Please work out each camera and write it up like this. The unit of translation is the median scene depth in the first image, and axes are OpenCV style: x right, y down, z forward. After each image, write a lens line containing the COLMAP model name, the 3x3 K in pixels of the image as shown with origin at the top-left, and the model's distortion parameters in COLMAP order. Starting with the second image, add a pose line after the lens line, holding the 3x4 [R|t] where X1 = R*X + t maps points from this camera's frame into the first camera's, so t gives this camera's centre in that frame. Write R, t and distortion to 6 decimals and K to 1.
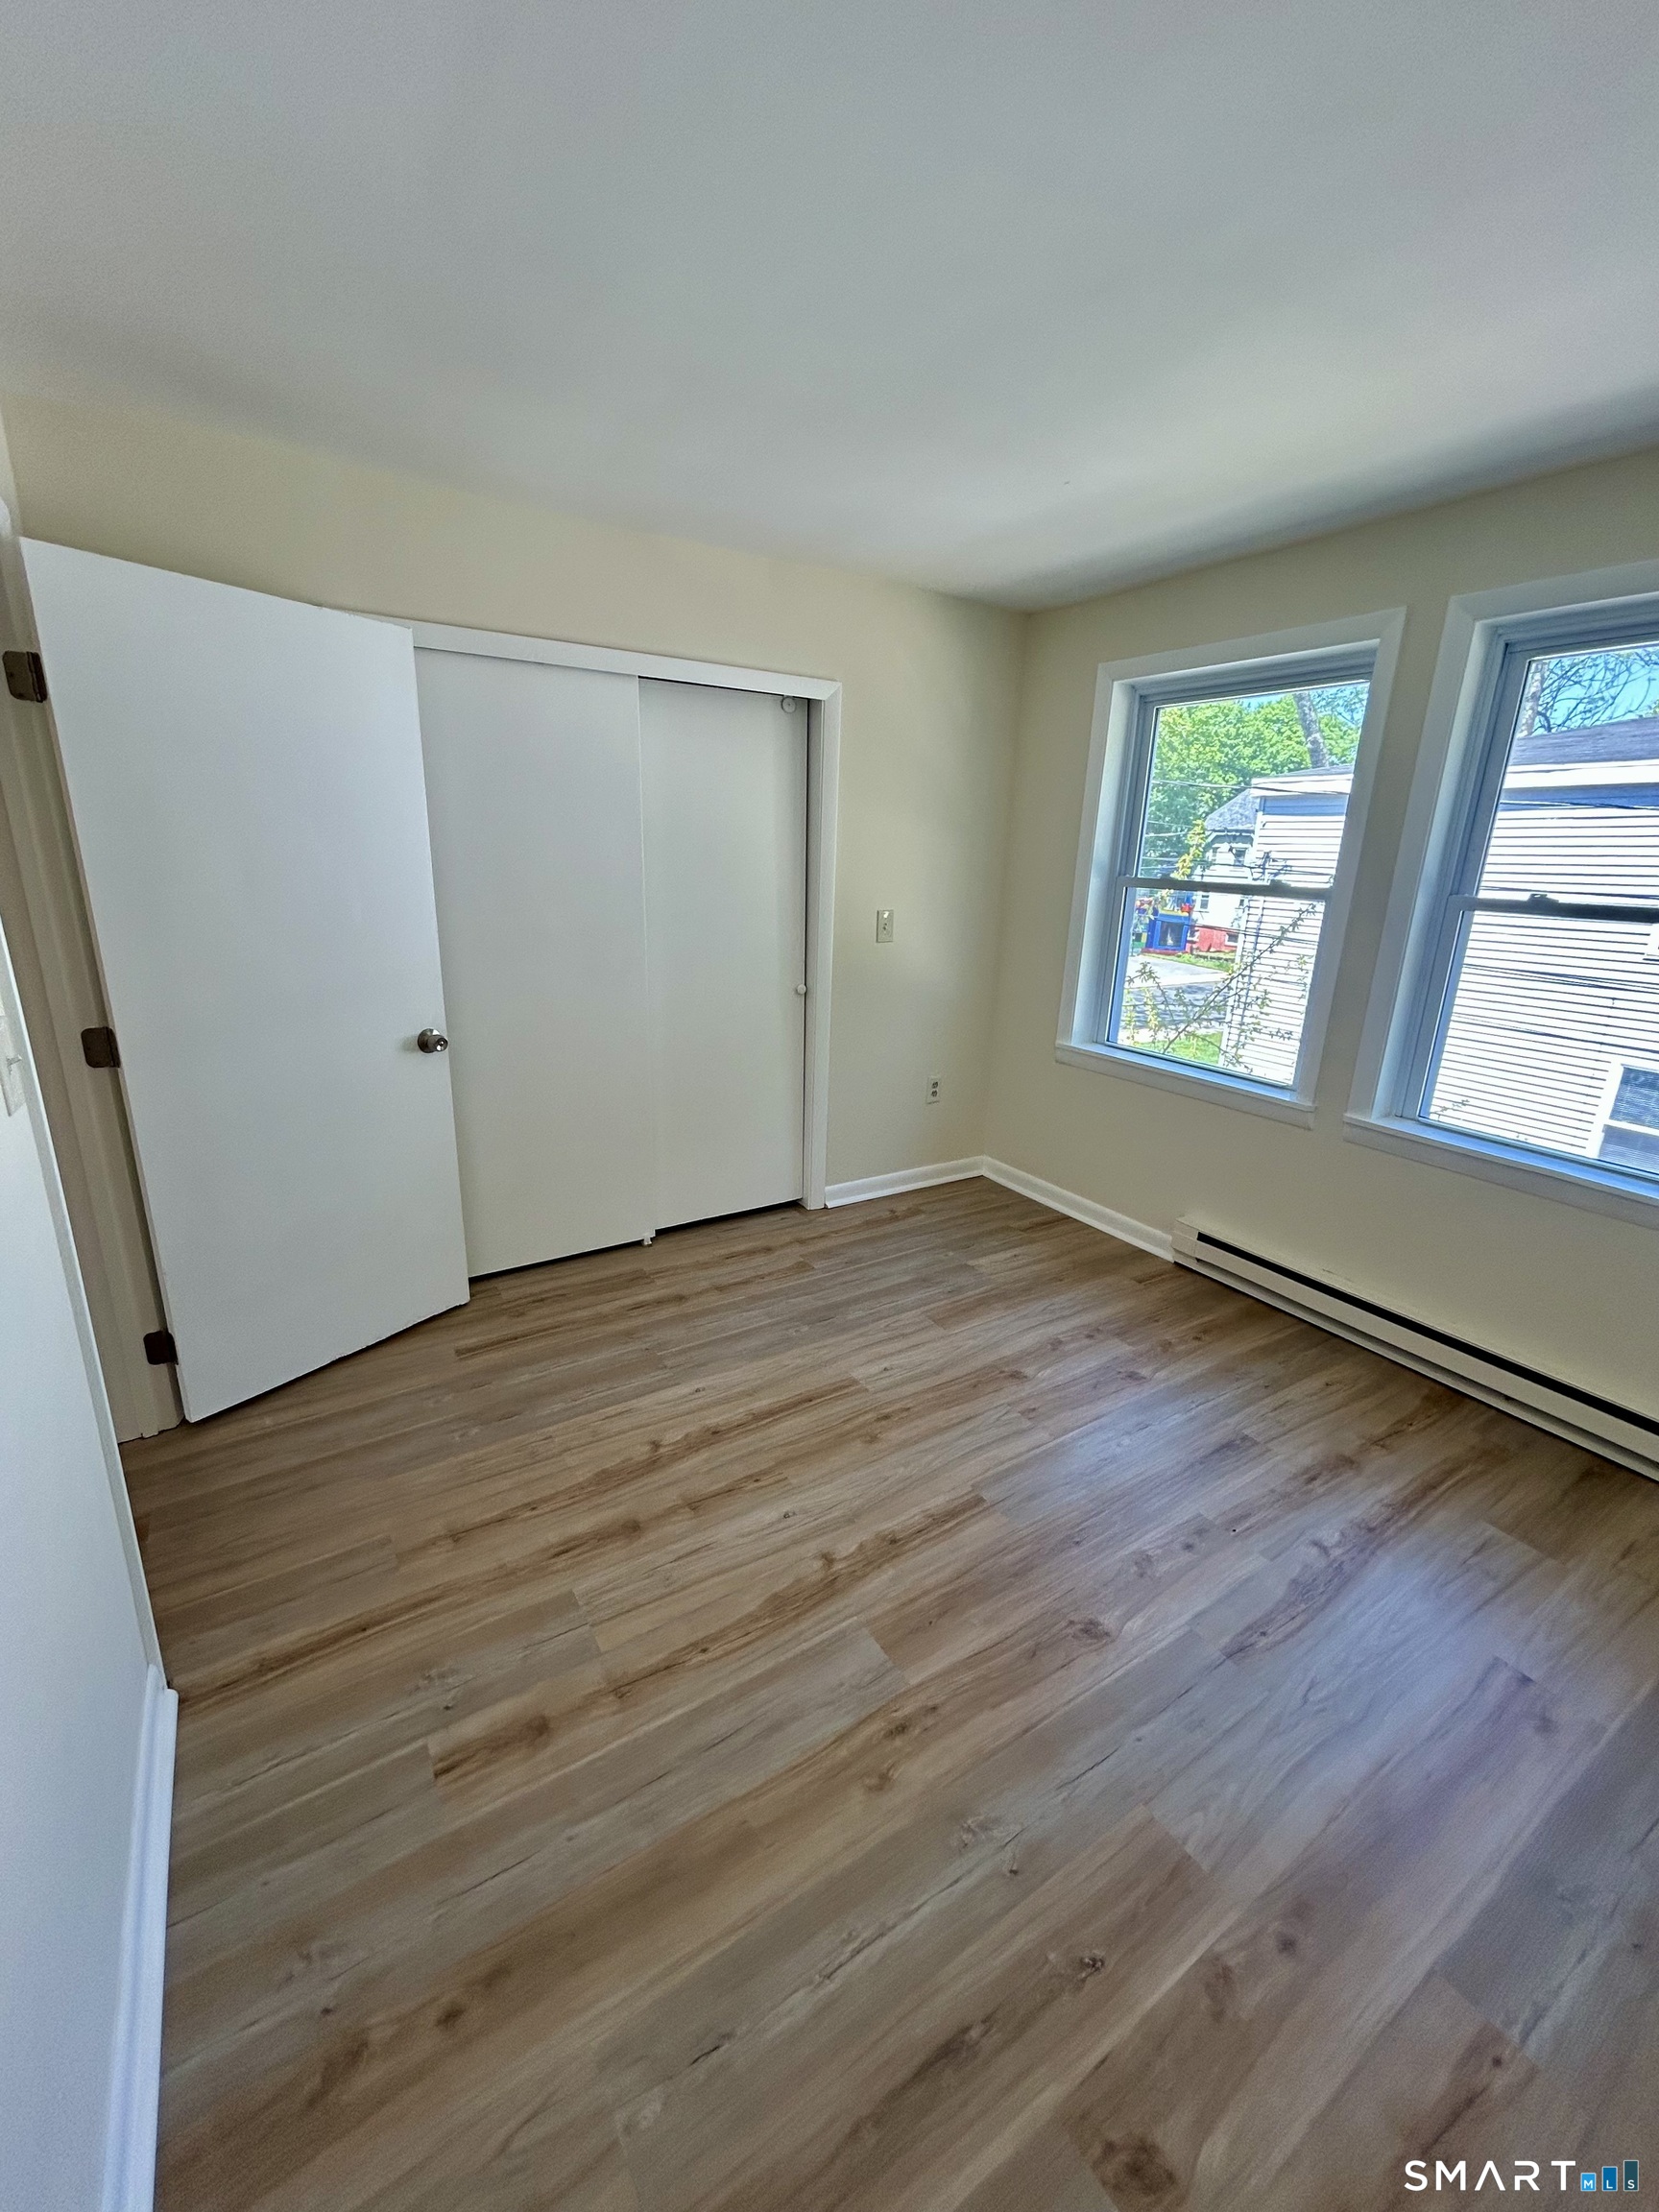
lens RADIAL K [[888.4, 0, 828.7], [0, 888.4, 1110.5], [0, 0, 1]] dist [0.000561, 0.001383]
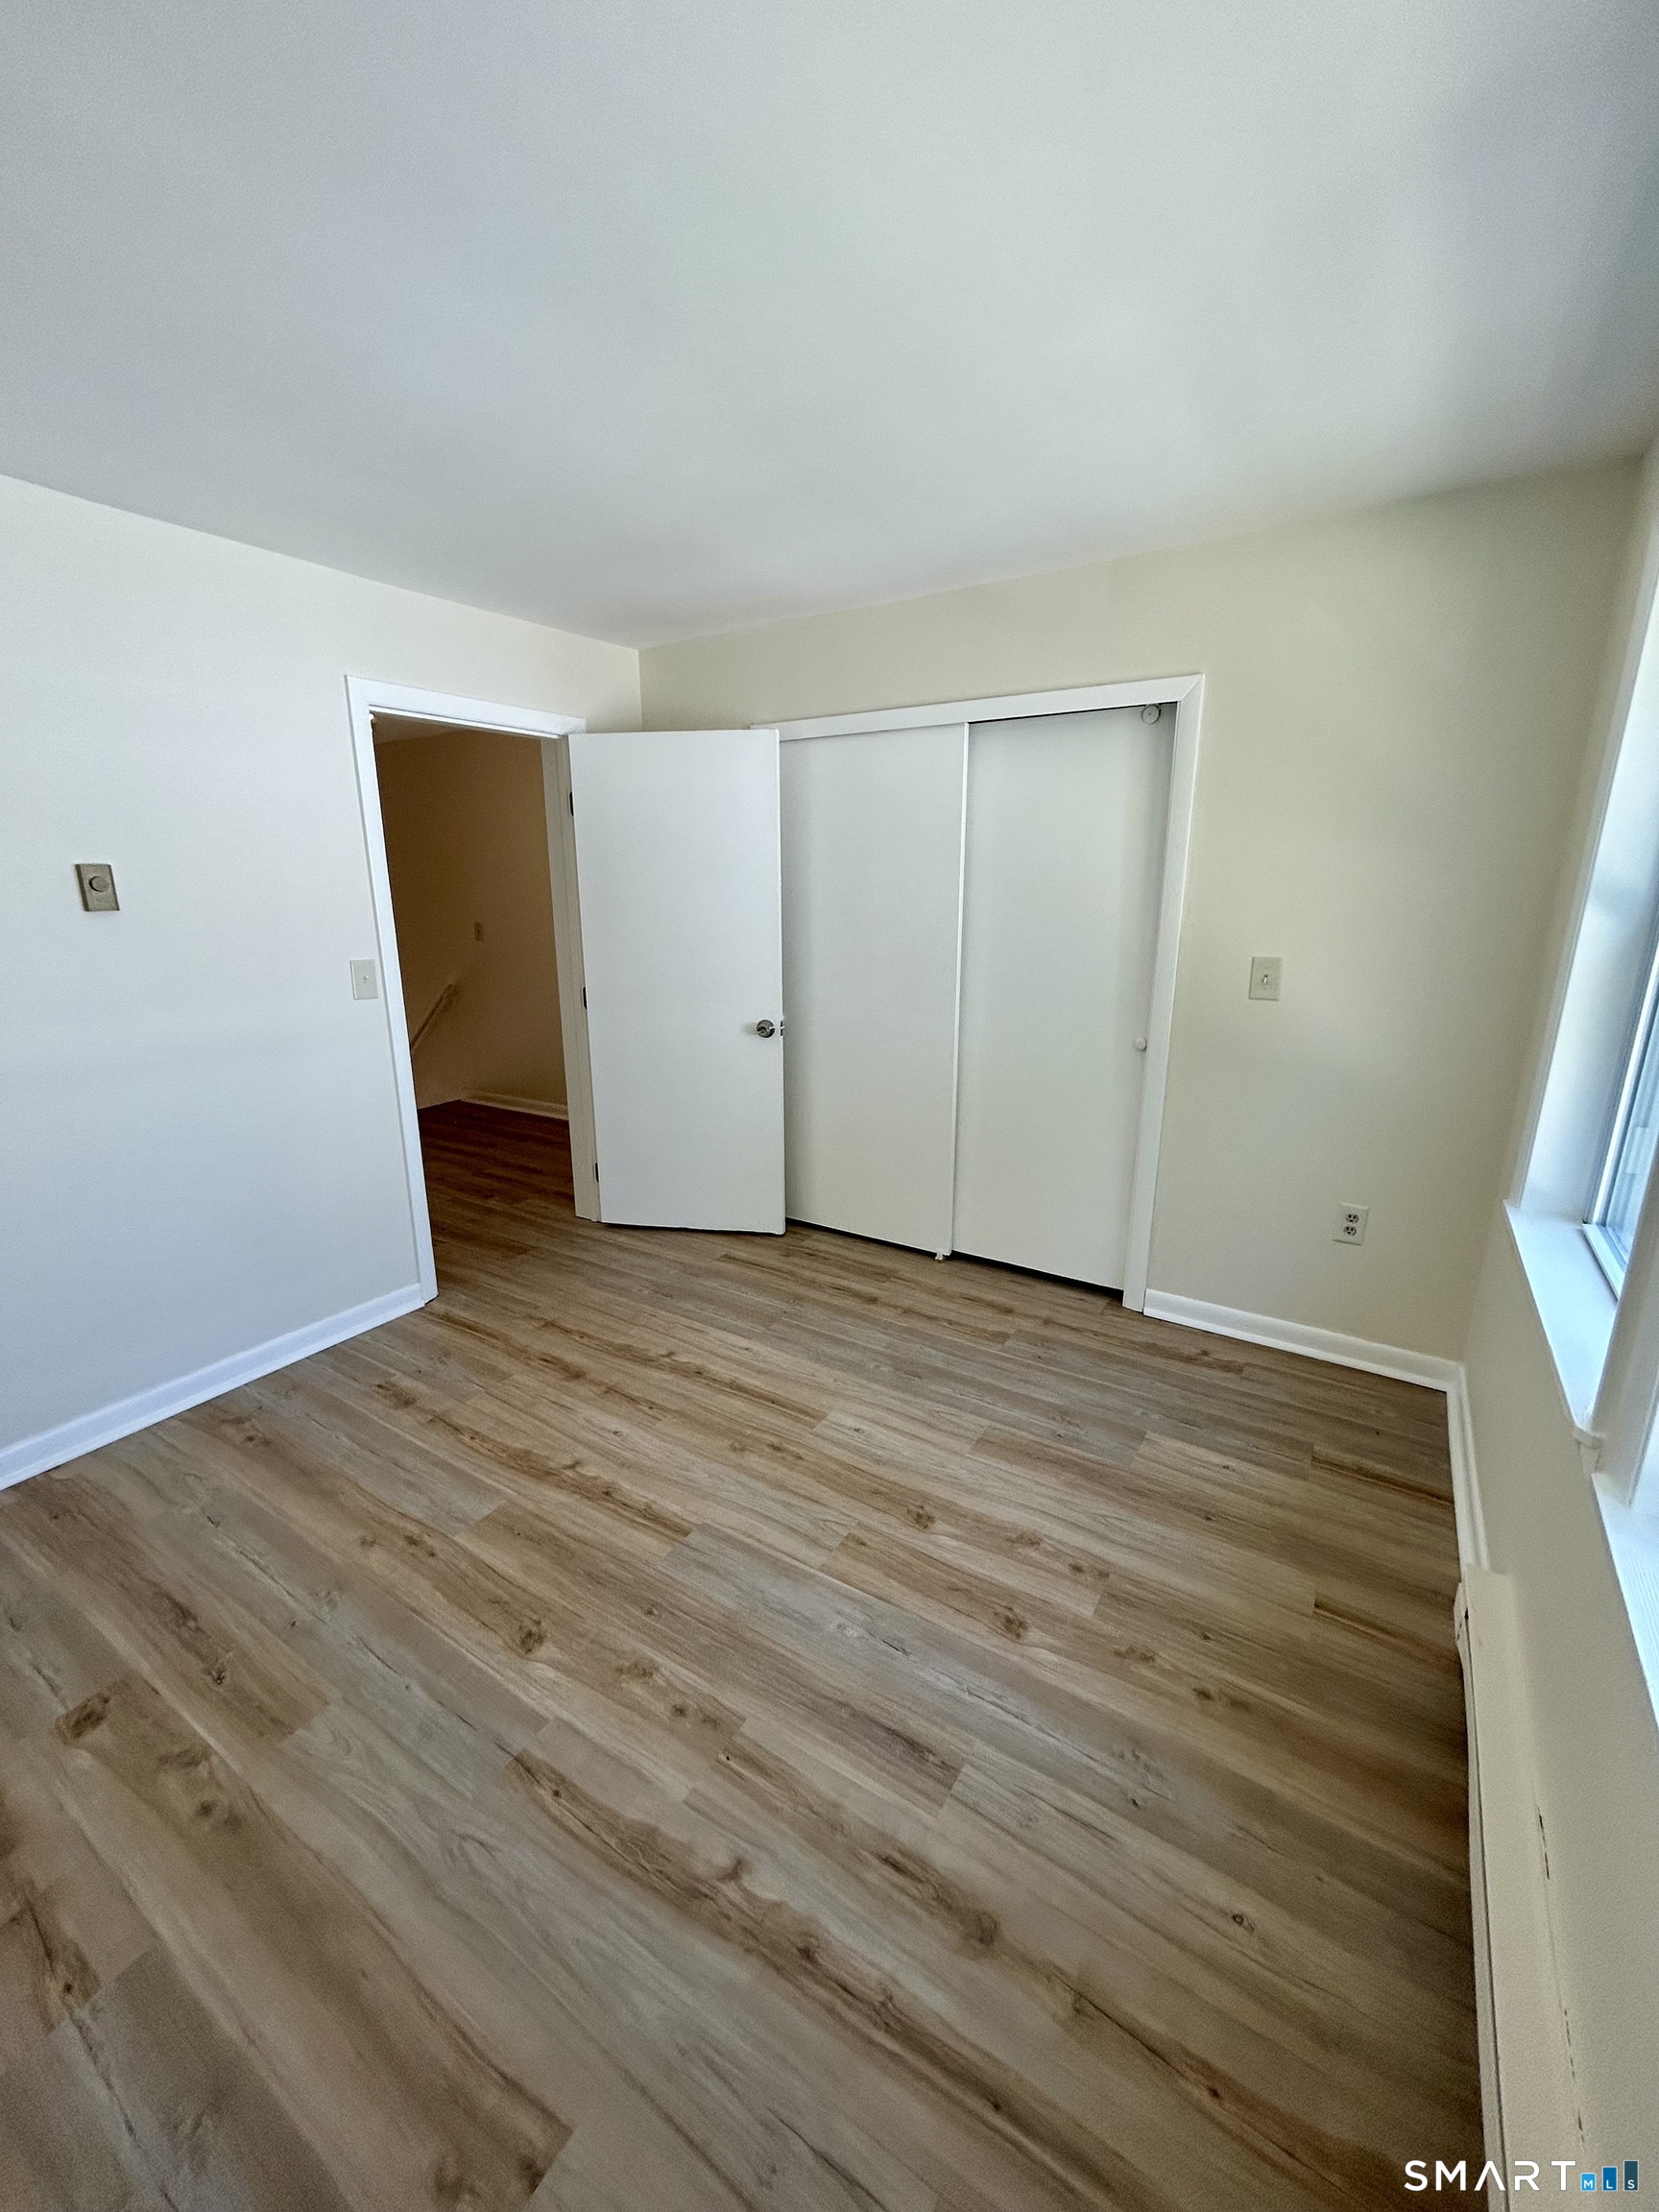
lens RADIAL K [[888.4, 0, 822.3], [0, 888.4, 1108.4], [0, 0, 1]] dist [0.000561, 0.001383]
pose [[0.413286, 0.198231, -0.888763, 0.977341], [-0.245016, 0.964231, 0.101128, -0.143109], [0.877019, 0.175966, 0.447073, 0.593975]]
